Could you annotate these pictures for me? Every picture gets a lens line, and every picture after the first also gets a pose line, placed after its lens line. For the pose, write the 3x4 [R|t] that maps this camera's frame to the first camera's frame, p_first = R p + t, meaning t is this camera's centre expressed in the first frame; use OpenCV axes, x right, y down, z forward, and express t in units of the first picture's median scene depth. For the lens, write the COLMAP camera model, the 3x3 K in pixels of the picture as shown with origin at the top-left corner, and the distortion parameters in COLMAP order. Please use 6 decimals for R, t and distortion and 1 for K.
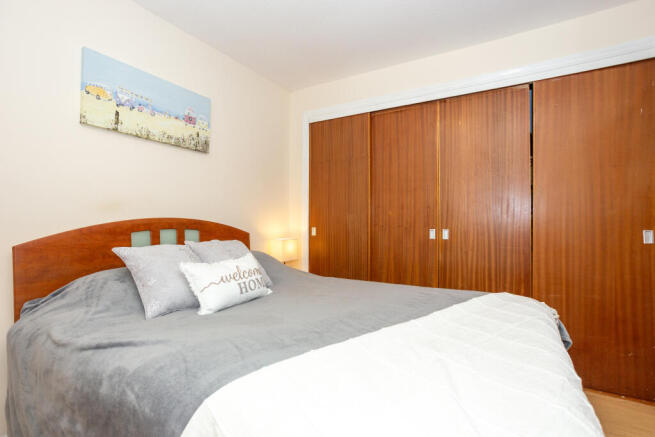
lens RADIAL K [[323.4, 0, 325.9], [0, 323.4, 215.7], [0, 0, 1]] dist [-0.030265, 0.008499]
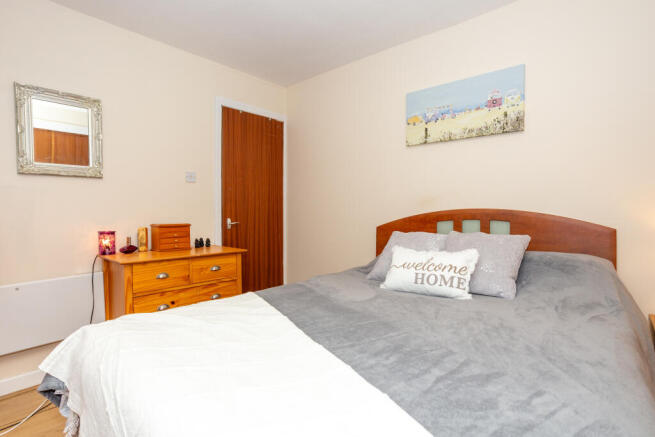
lens RADIAL K [[323.4, 0, 327.1], [0, 323.4, 212.0], [0, 0, 1]] dist [-0.030265, 0.008499]
pose [[-0.194736, -0.012289, -0.980779, 0.647649], [0.017971, 0.999709, -0.016094, 0.026876], [0.980691, -0.020759, -0.194459, 0.778870]]
